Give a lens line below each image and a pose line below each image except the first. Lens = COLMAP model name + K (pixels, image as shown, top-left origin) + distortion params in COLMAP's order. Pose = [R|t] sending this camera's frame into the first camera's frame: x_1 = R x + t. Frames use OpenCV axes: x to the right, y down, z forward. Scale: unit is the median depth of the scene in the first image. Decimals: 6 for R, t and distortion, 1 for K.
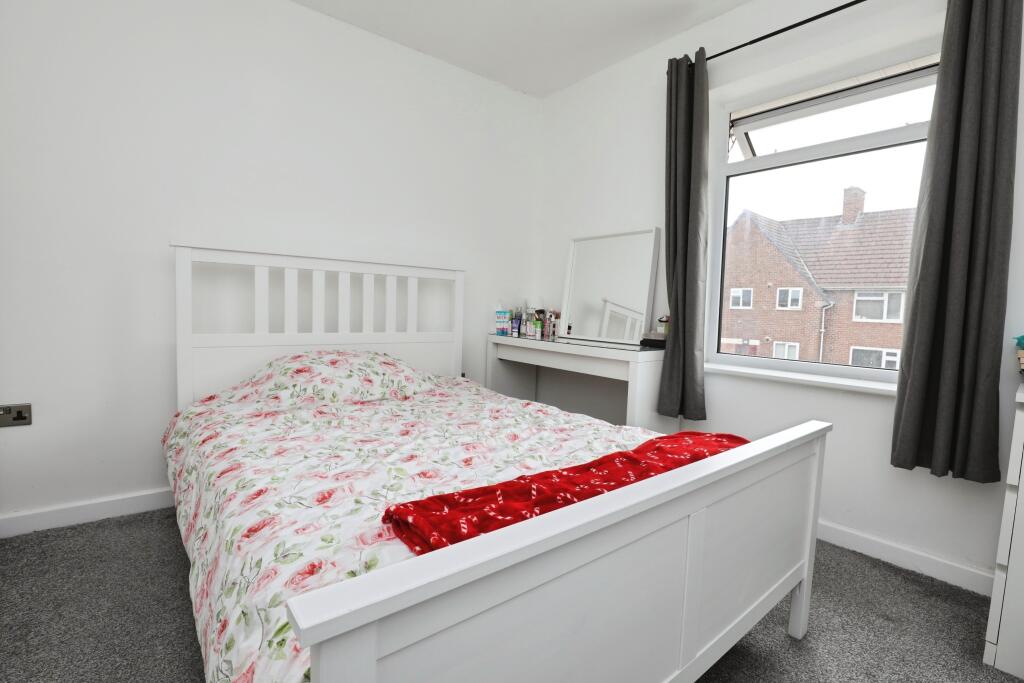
lens RADIAL K [[464.8, 0, 503.5], [0, 464.8, 314.4], [0, 0, 1]] dist [-0.025420, 0.001390]
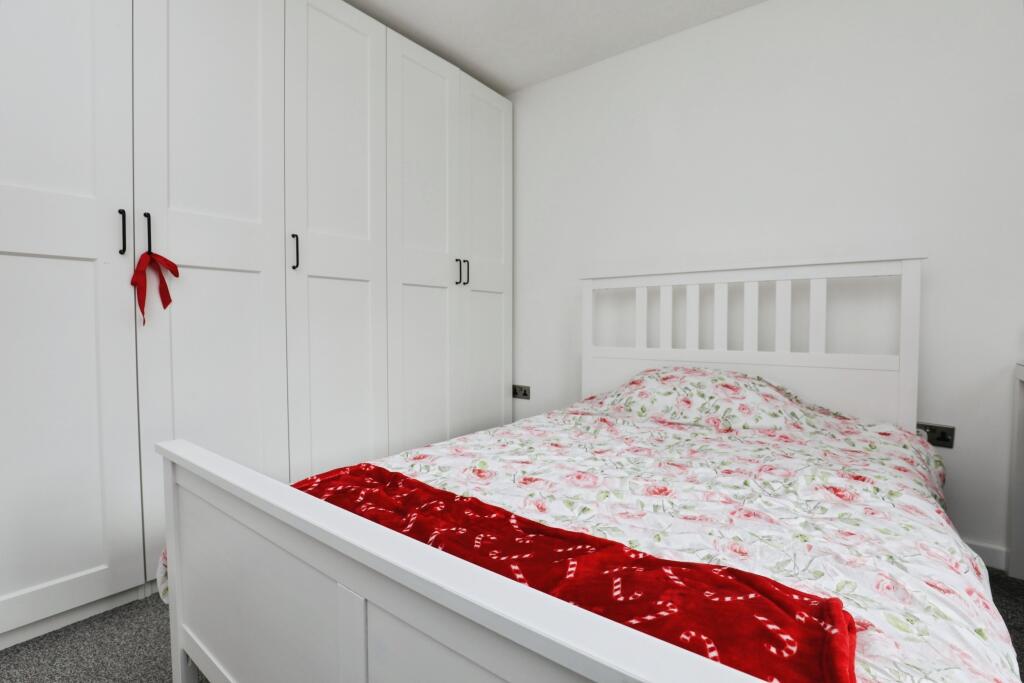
lens RADIAL K [[477.3, 0, 551.6], [0, 477.3, 341.7], [0, 0, 1]] dist [-0.027498, 0.000052]
pose [[0.274218, 0.002730, -0.961664, 0.547945], [-0.003106, 0.999993, 0.001953, 0.025892], [0.961662, 0.002451, 0.274225, 0.509993]]
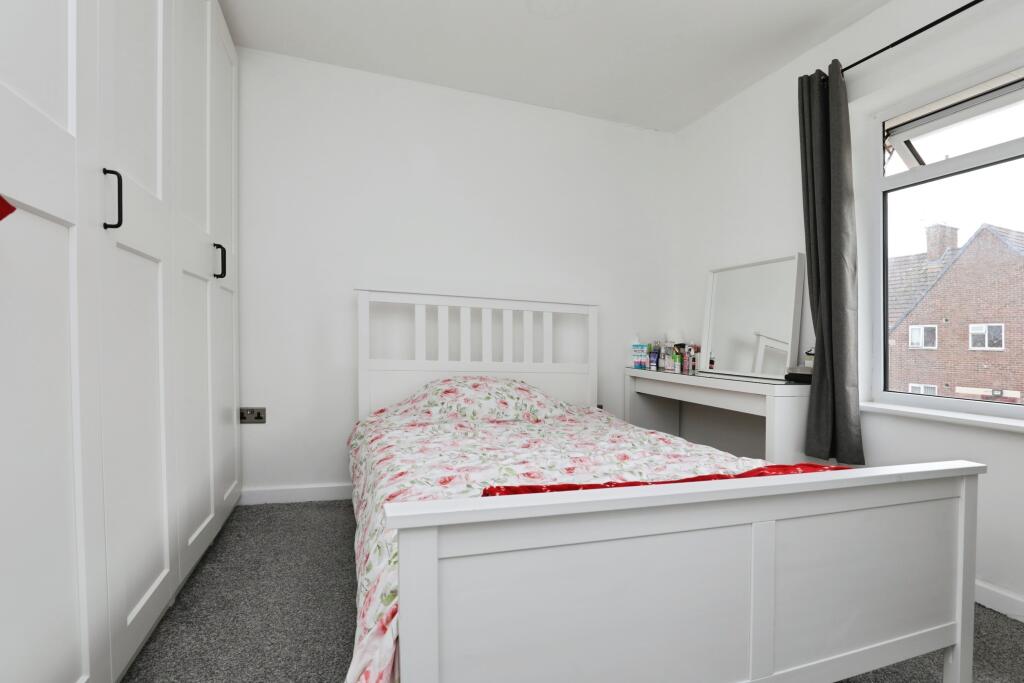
lens RADIAL K [[472.3, 0, 512.0], [0, 472.3, 341.5], [0, 0, 1]] dist [-0.024334, 0.000649]
pose [[0.945295, -0.001037, -0.326214, 0.105991], [-0.008413, 0.999585, -0.027557, 0.025053], [0.326107, 0.028794, 0.944894, -0.088697]]
